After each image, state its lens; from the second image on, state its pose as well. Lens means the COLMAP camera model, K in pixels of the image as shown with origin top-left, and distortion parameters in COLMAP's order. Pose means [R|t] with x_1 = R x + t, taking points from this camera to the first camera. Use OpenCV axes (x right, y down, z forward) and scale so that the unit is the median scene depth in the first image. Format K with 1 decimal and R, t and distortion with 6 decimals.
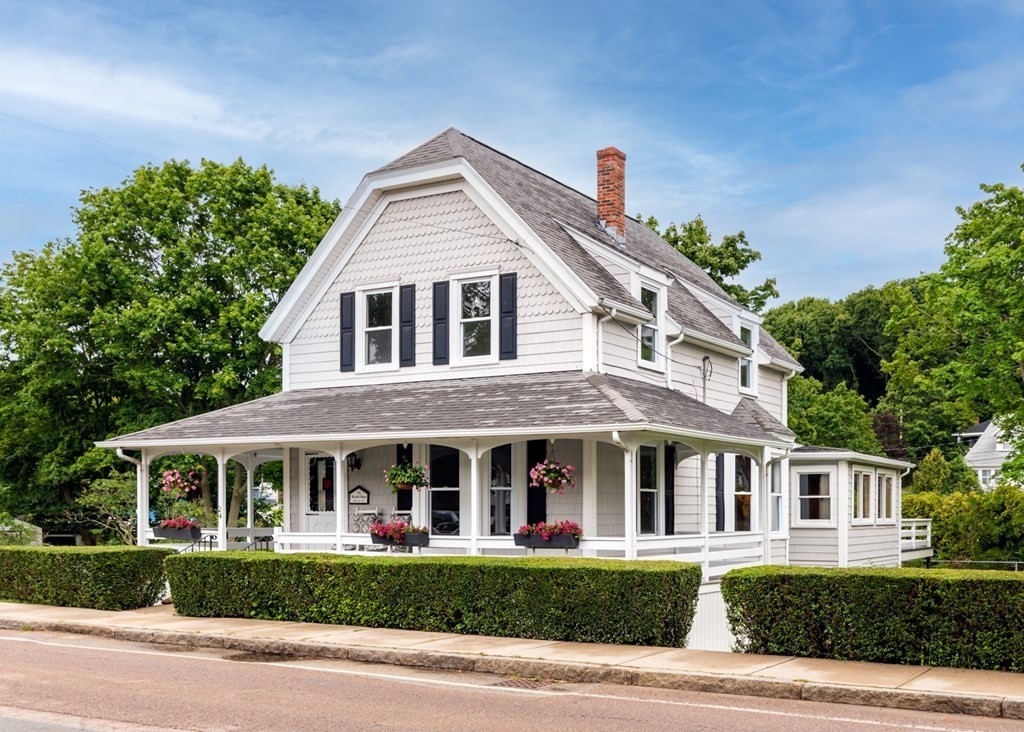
lens RADIAL K [[1115.1, 0, 573.7], [0, 1115.1, 369.4], [0, 0, 1]] dist [0.000895, 0.010692]
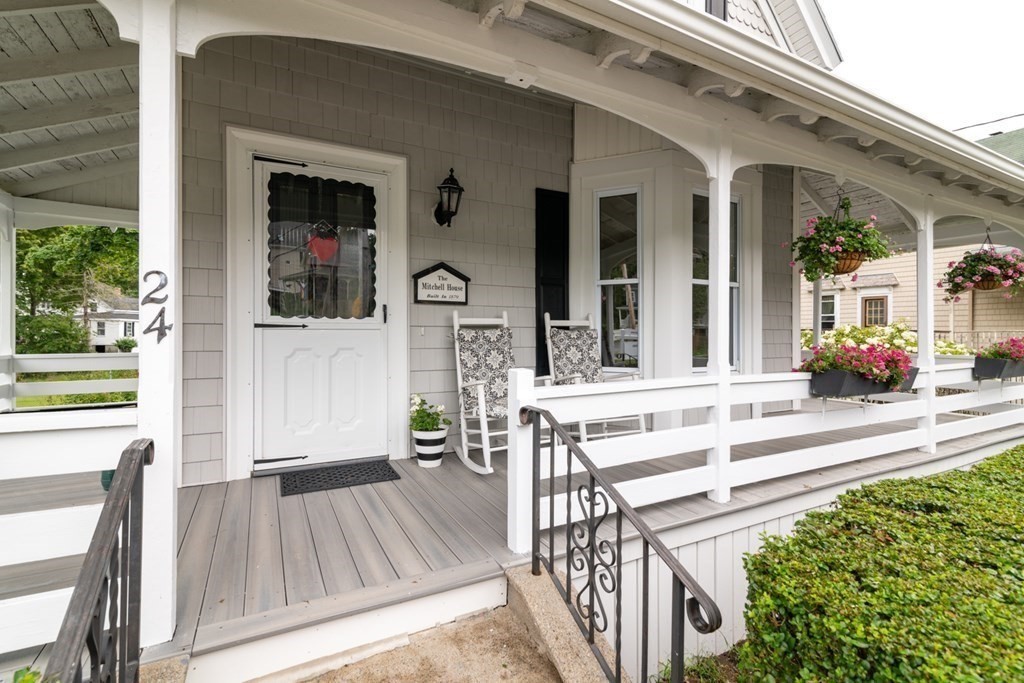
lens RADIAL K [[461.8, 0, 506.0], [0, 461.8, 328.0], [0, 0, 1]] dist [0.000644, 0.000447]
pose [[0.537264, 0.004759, 0.843401, -0.343068], [-0.116645, 0.990794, 0.068714, 0.118970], [-0.835309, -0.135296, 0.532873, 0.905448]]
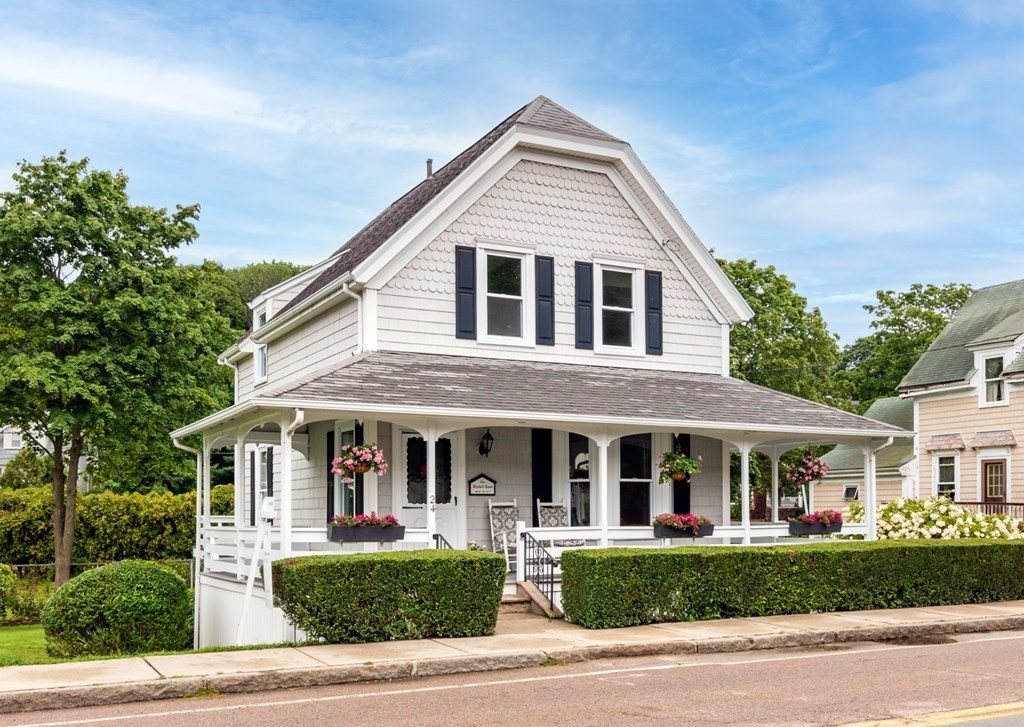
lens RADIAL K [[1115.1, 0, 573.7], [0, 1115.1, 366.9], [0, 0, 1]] dist [0.000895, 0.010692]
pose [[0.502013, 0.103227, 0.858678, -0.939175], [-0.108646, 0.992513, -0.055798, 0.064968], [-0.858009, -0.065281, 0.509470, 0.518199]]
